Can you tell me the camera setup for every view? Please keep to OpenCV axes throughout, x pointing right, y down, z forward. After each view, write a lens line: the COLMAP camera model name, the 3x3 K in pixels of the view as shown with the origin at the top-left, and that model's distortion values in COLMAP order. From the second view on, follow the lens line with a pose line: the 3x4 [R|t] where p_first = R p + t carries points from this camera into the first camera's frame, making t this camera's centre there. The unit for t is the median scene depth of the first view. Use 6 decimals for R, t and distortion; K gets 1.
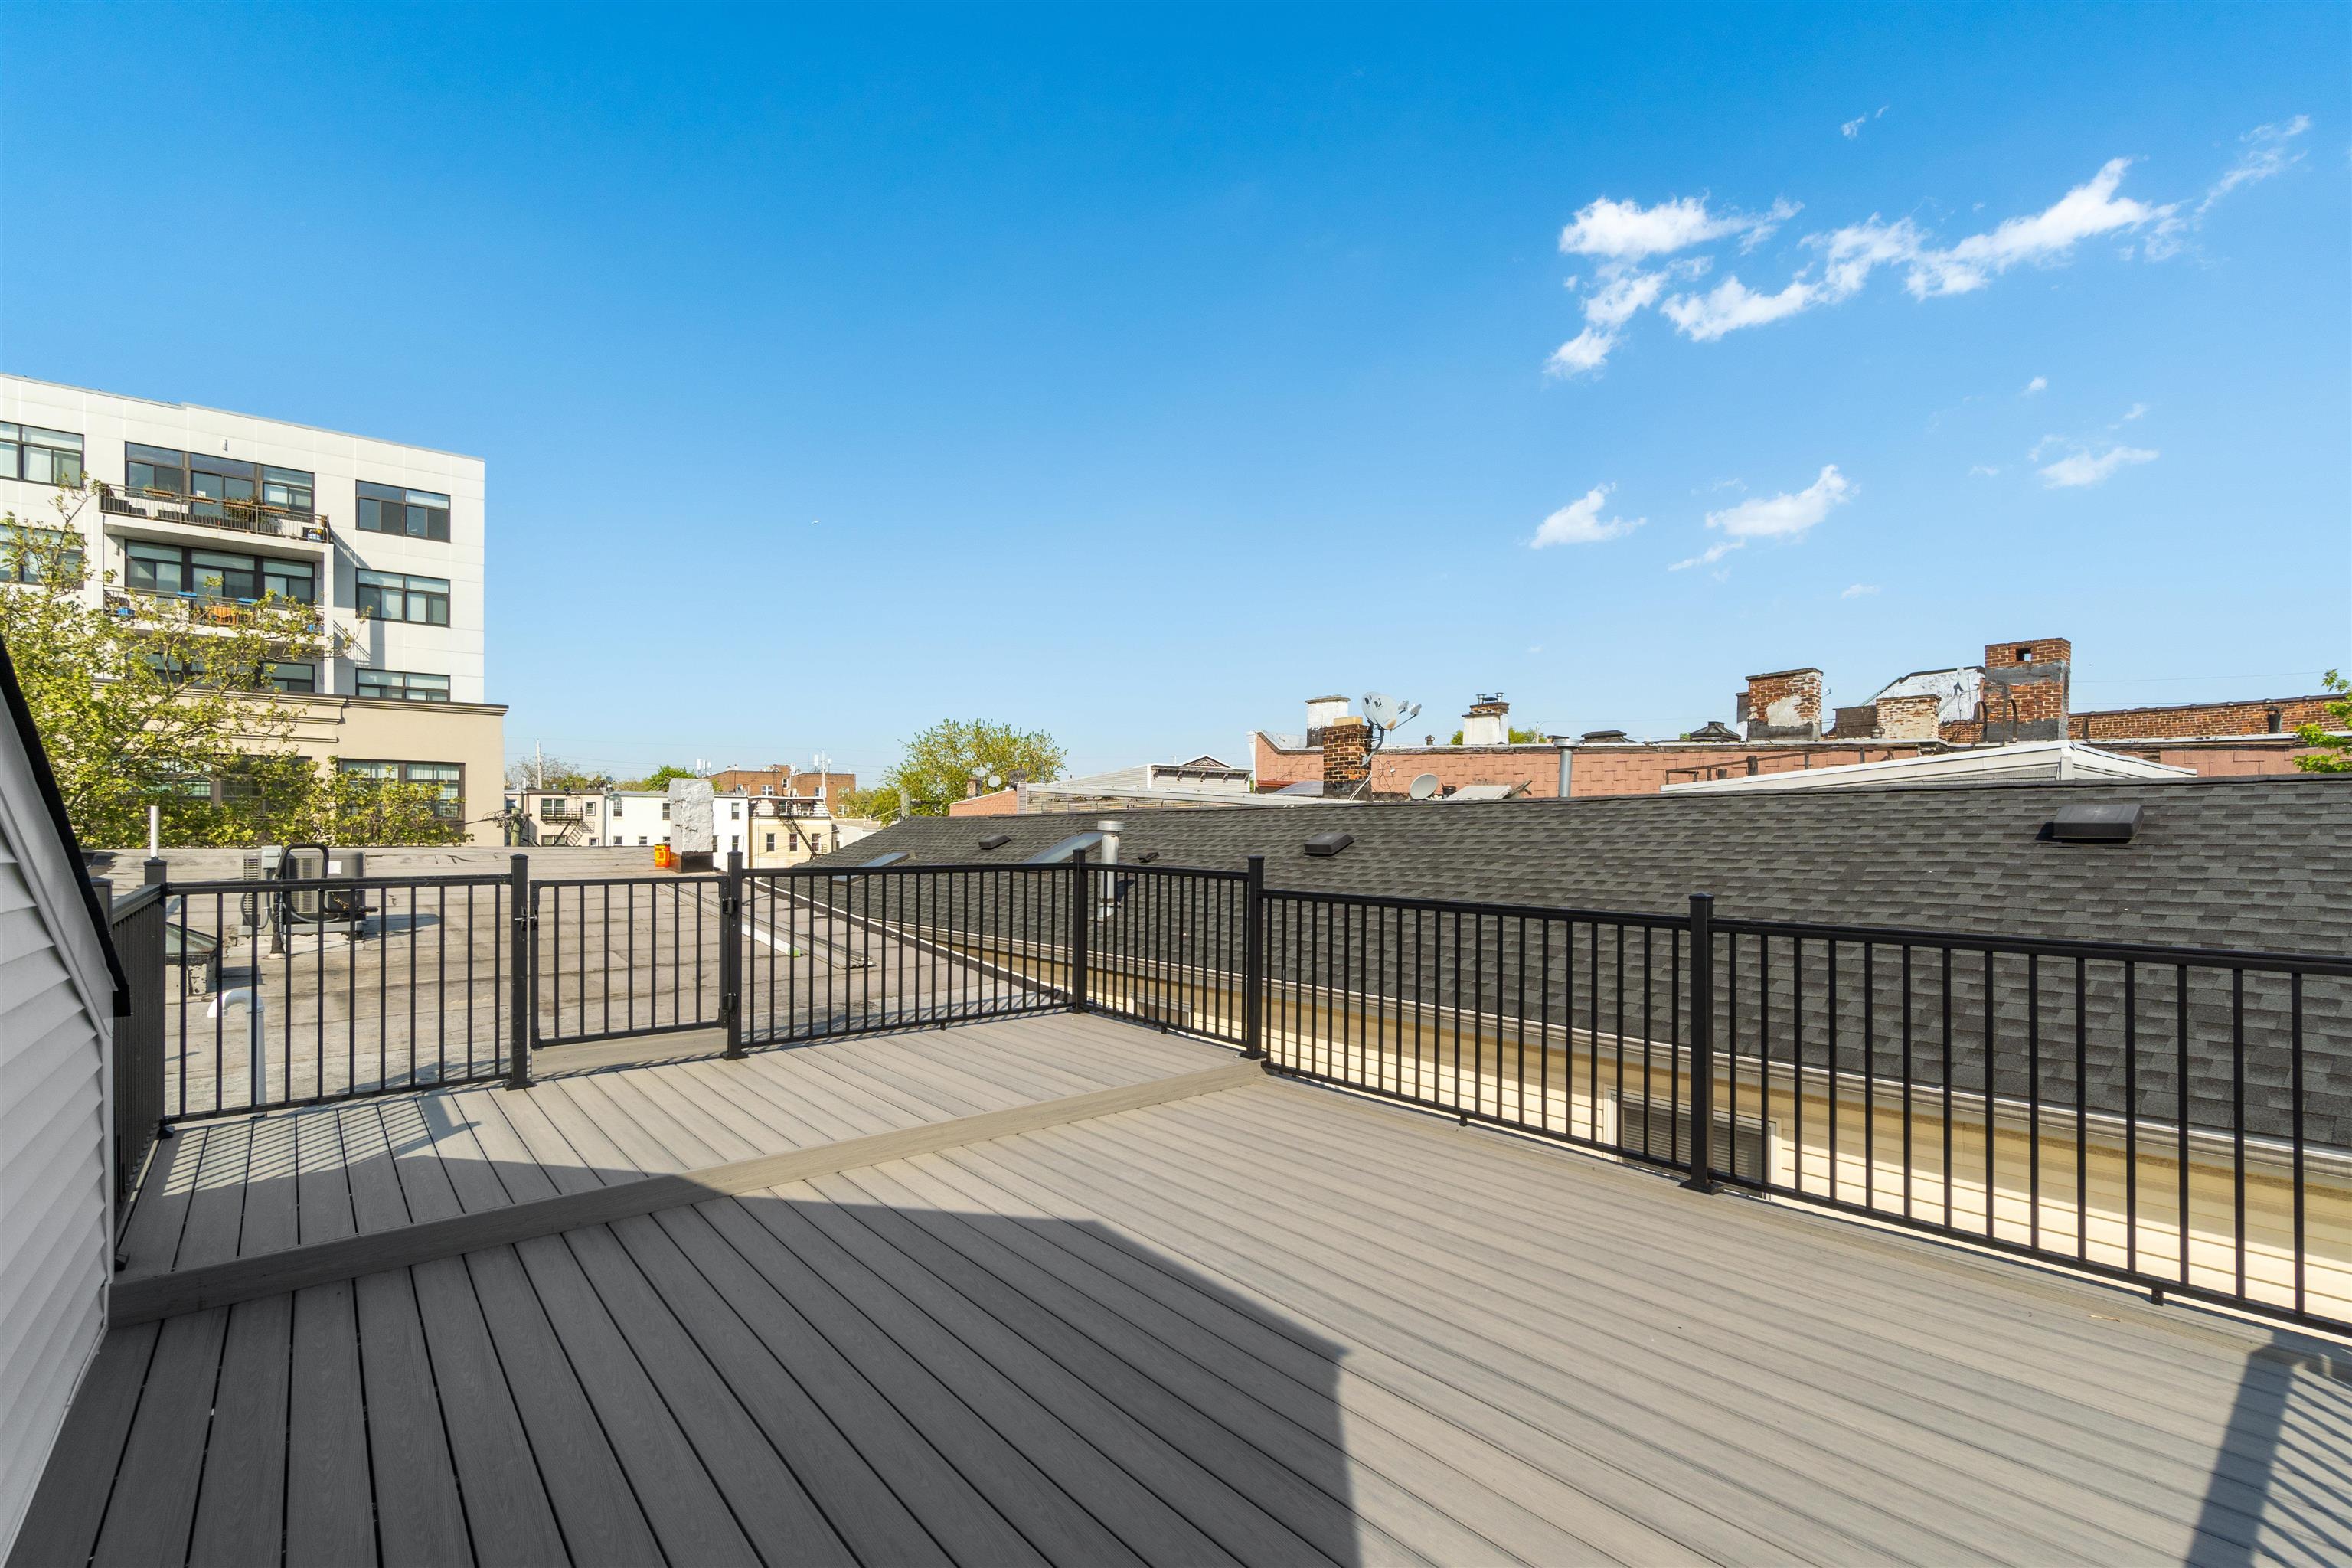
lens RADIAL K [[1029.3, 0, 1146.2], [0, 1029.3, 829.5], [0, 0, 1]] dist [-0.001125, 0.000507]
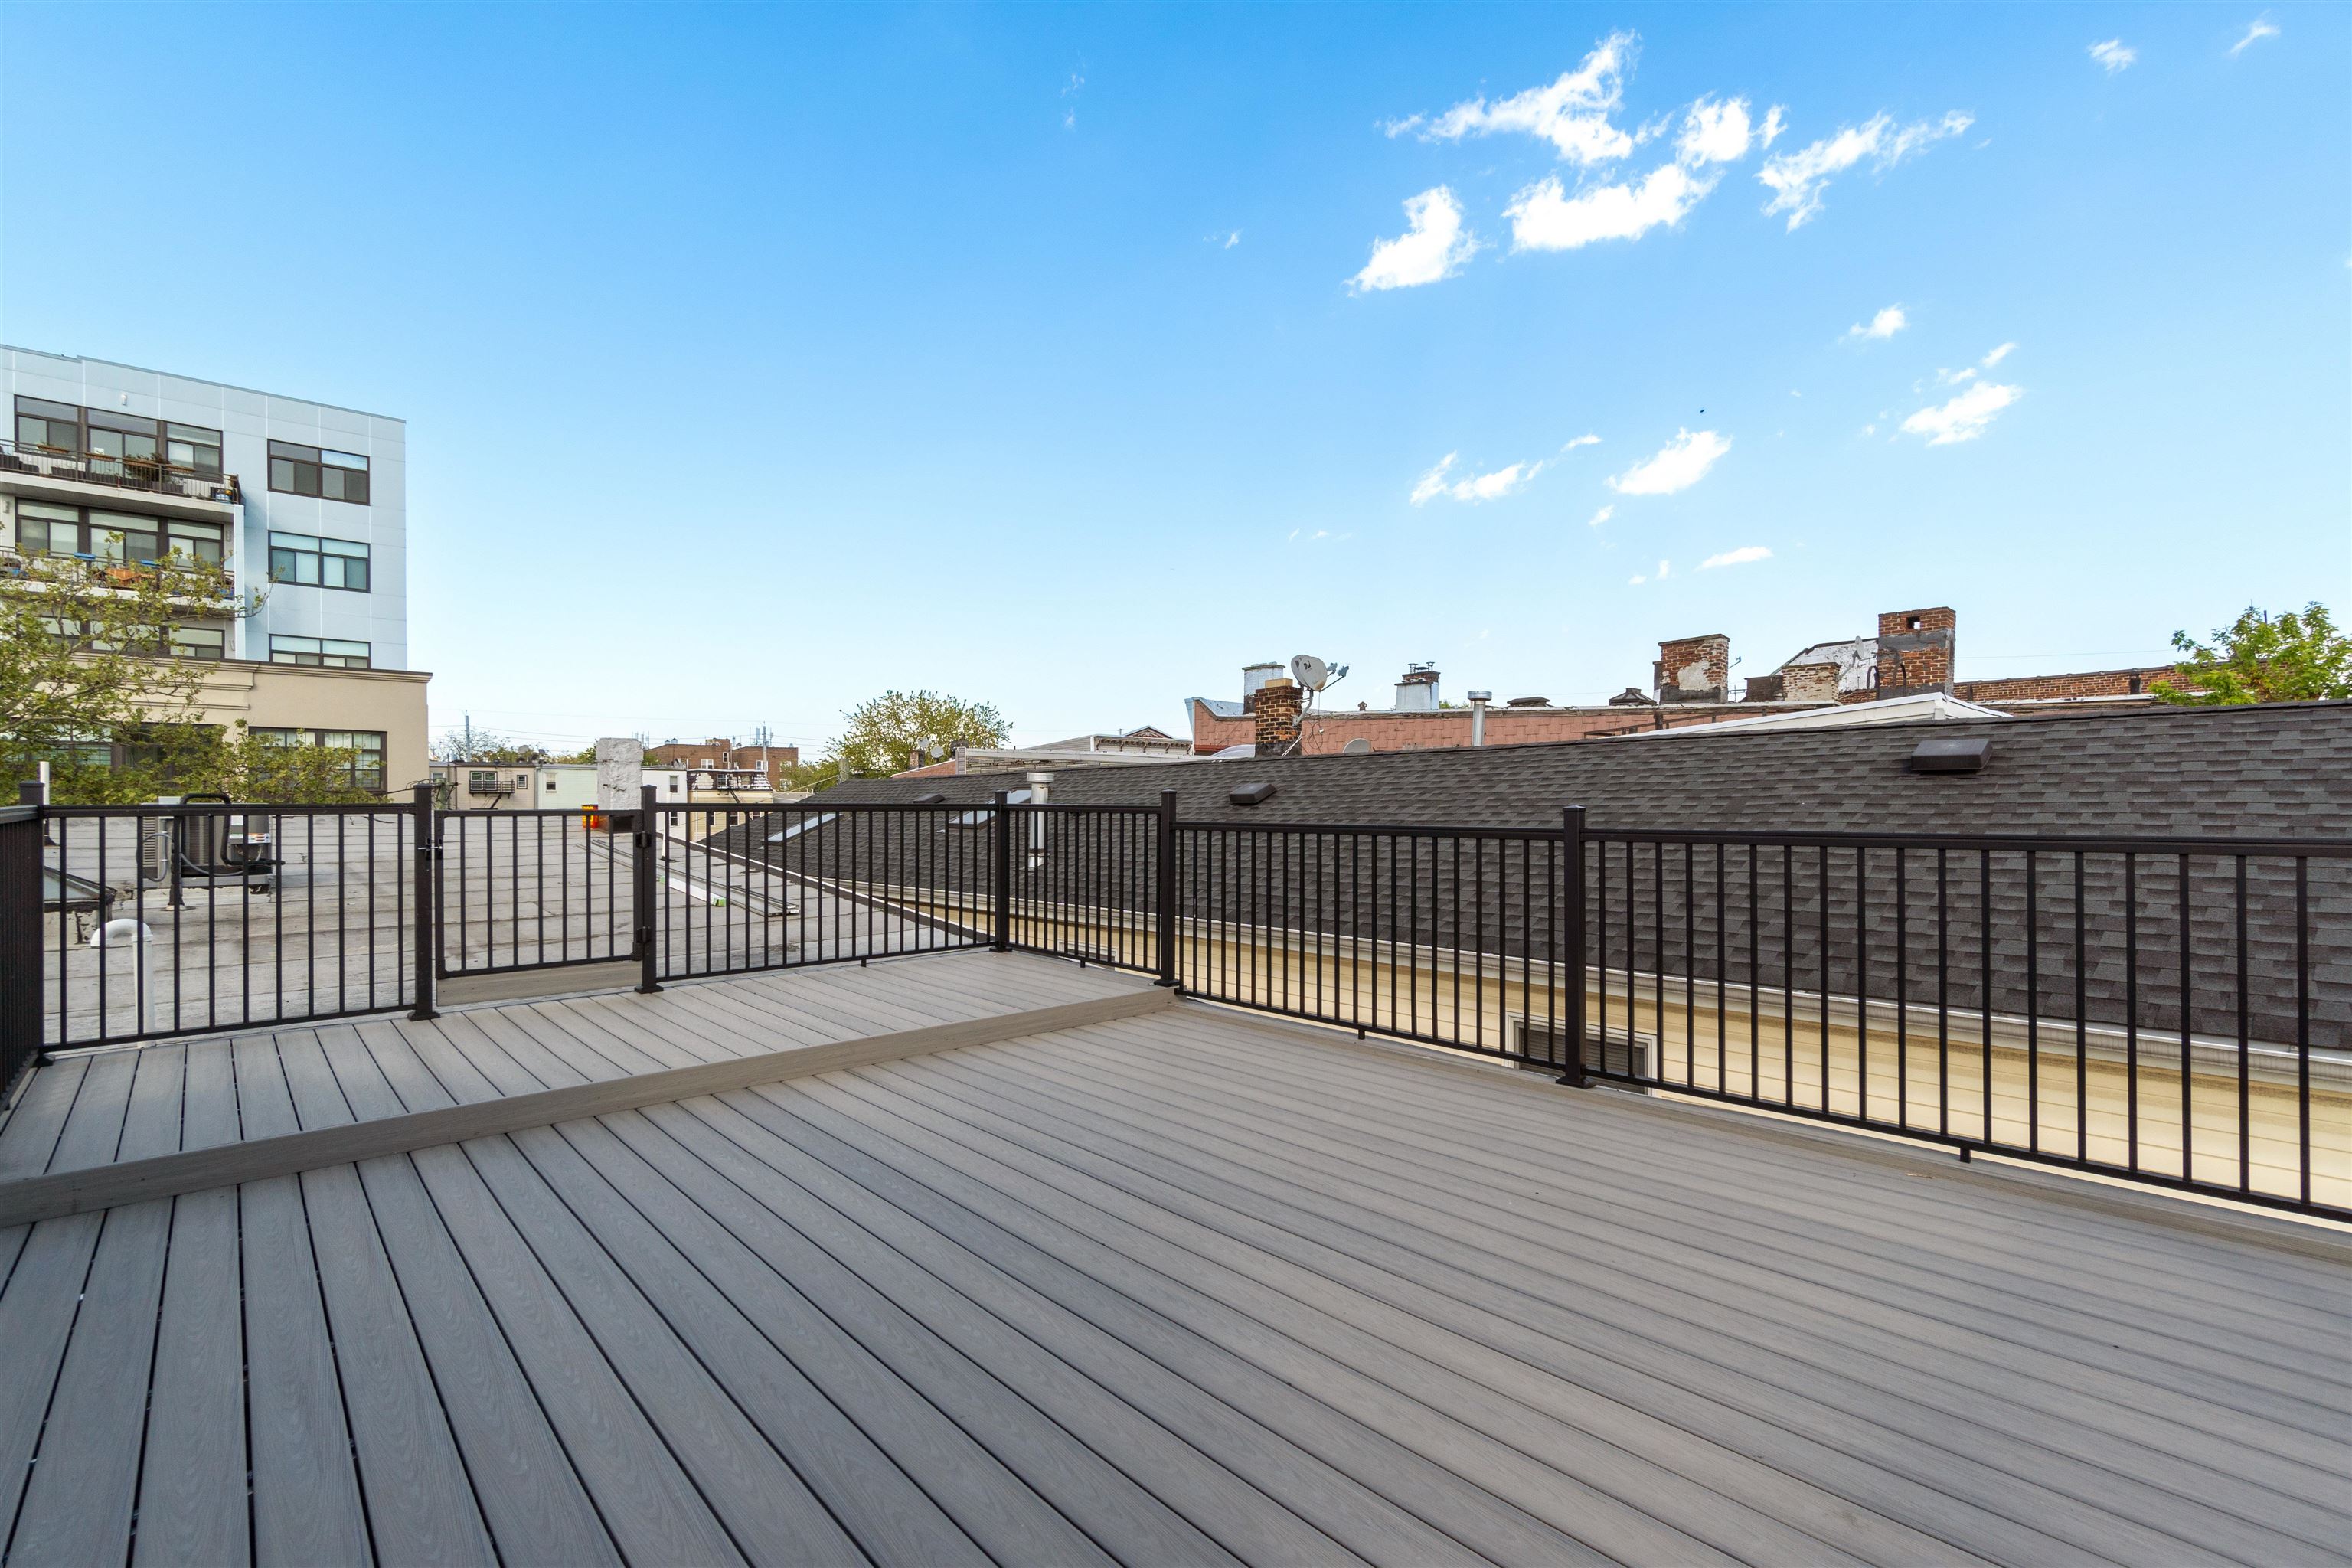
lens RADIAL K [[1020.3, 0, 1149.0], [0, 1020.3, 805.4], [0, 0, 1]] dist [-0.000970, 0.000121]
pose [[0.998517, -0.005621, 0.054148, 0.028539], [0.005560, 0.999984, 0.001263, 0.036149], [-0.054154, -0.000961, 0.998532, -0.016128]]
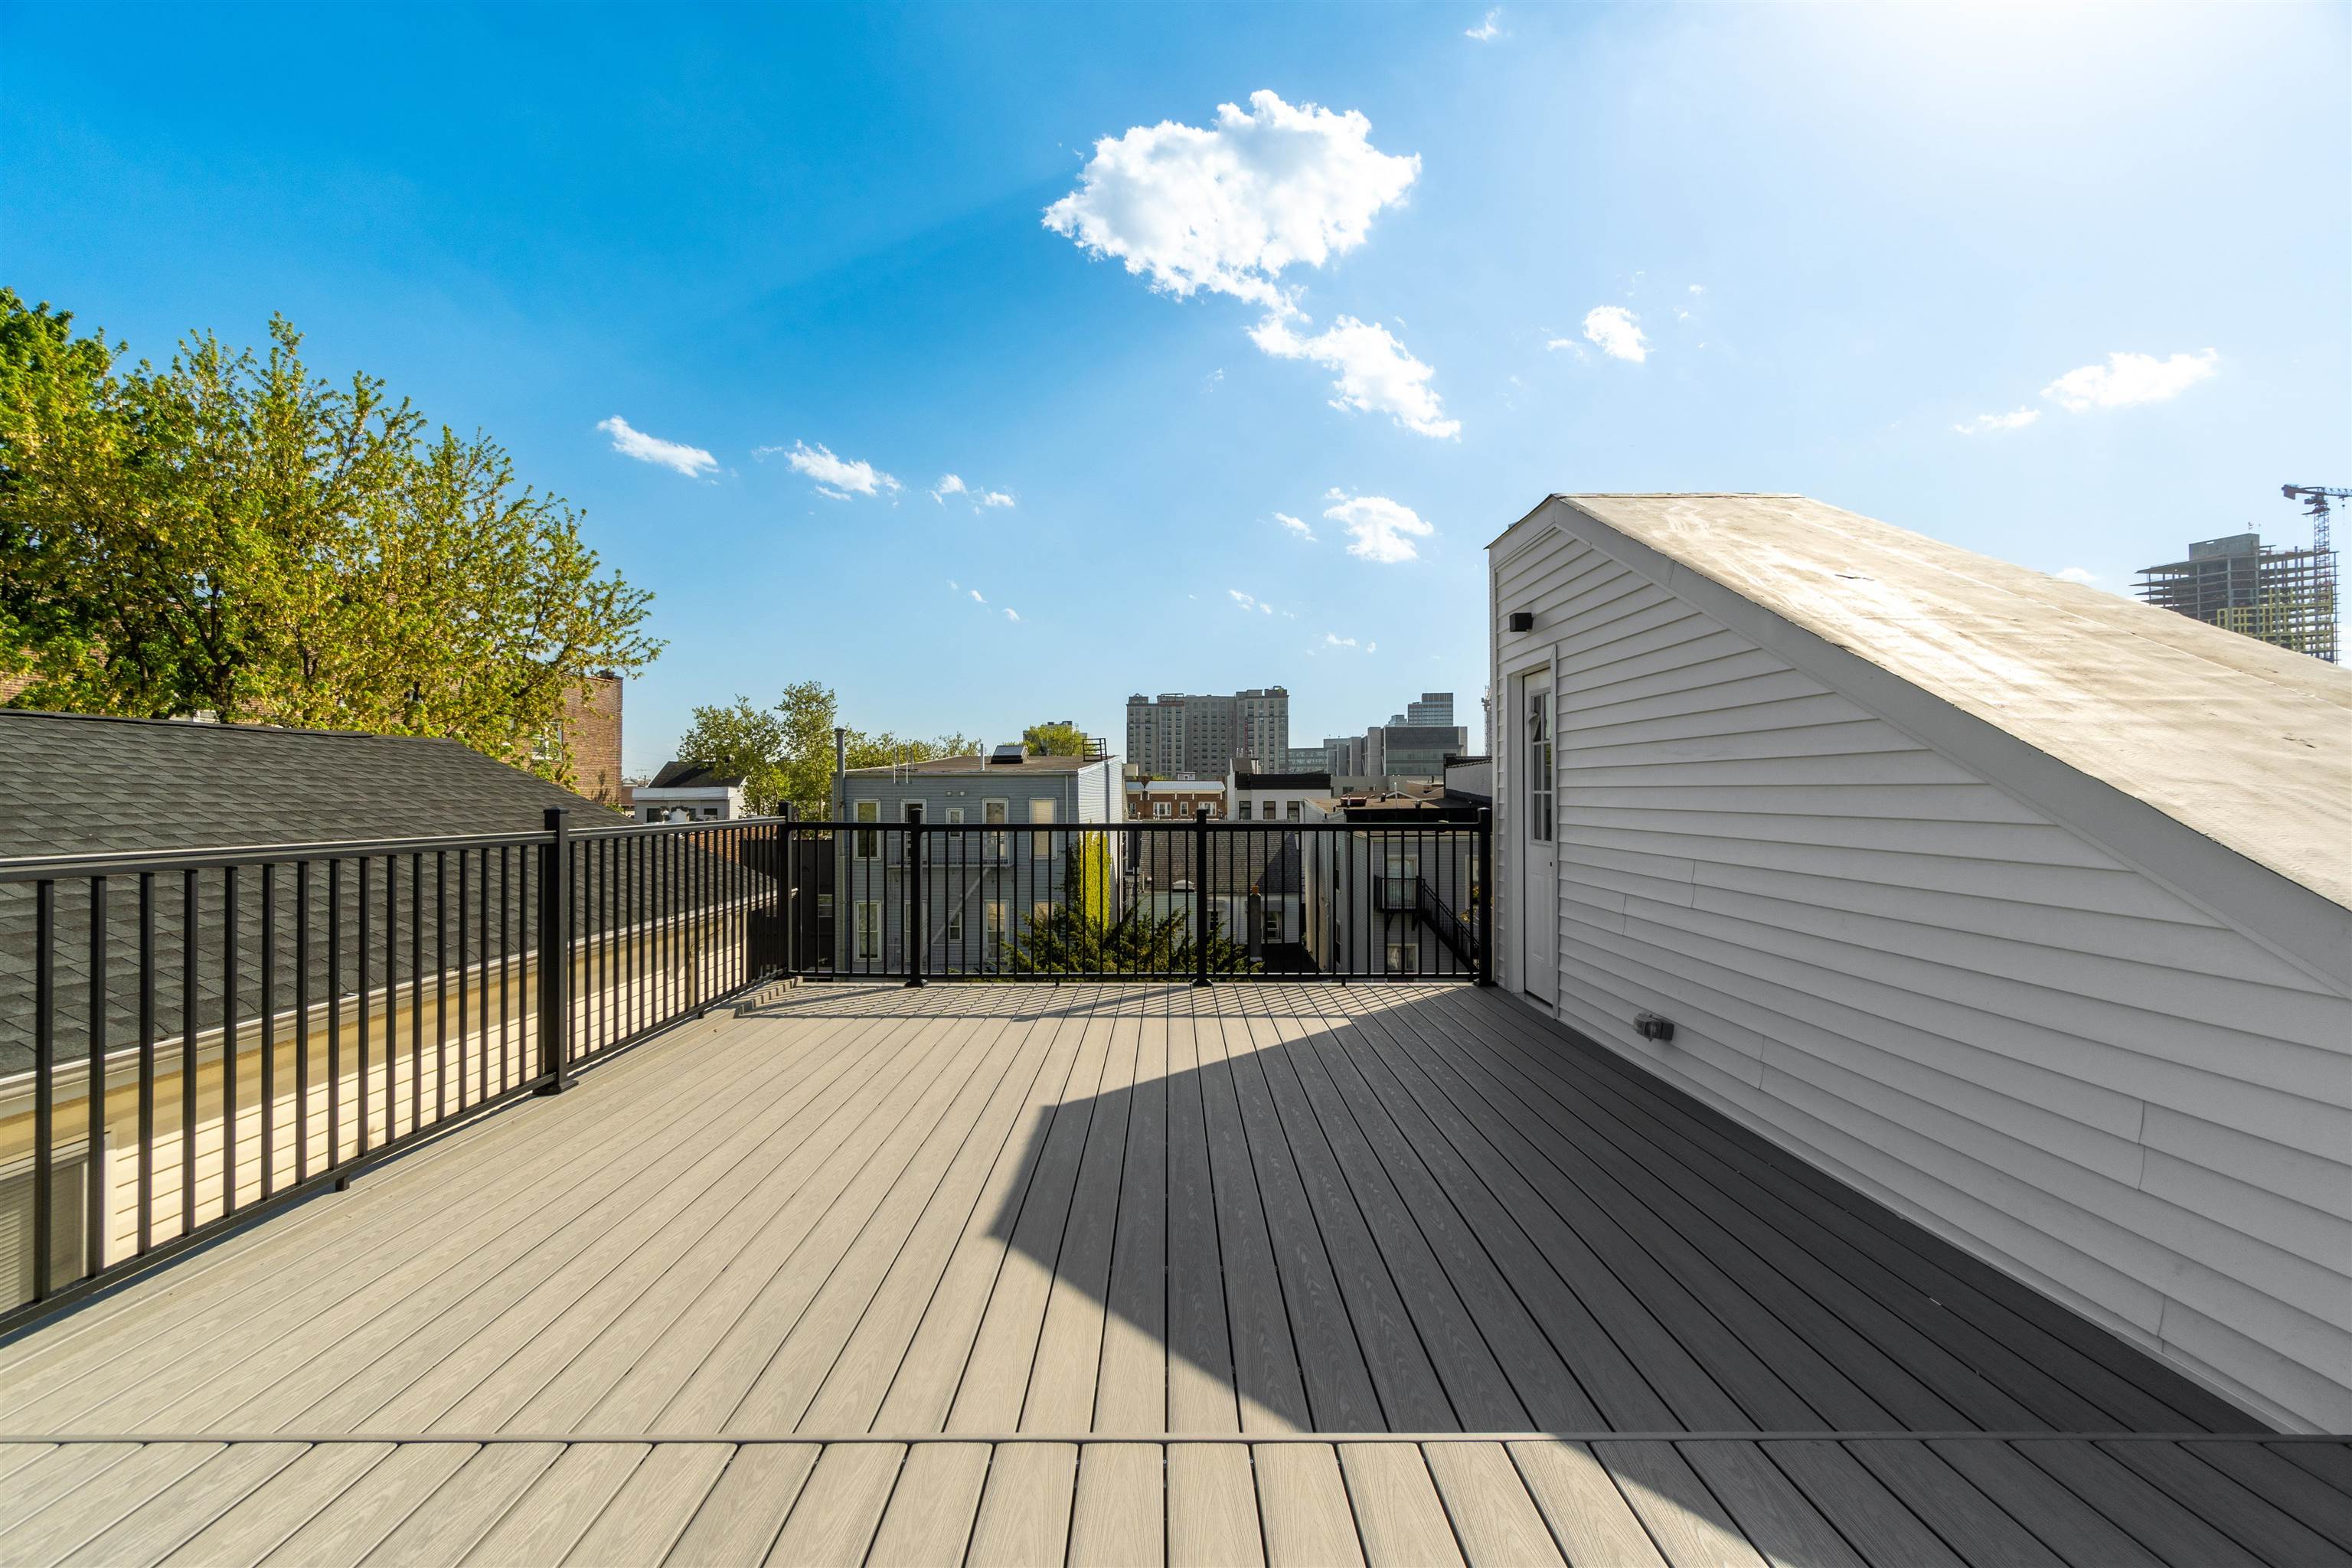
lens RADIAL K [[1013.7, 0, 1180.5], [0, 1013.7, 775.5], [0, 0, 1]] dist [-0.001767, -0.000592]
pose [[-0.783760, 0.011309, 0.620961, -0.374384], [-0.000983, 0.999810, -0.019448, 0.030230], [-0.621063, -0.015853, -0.783601, 0.880483]]
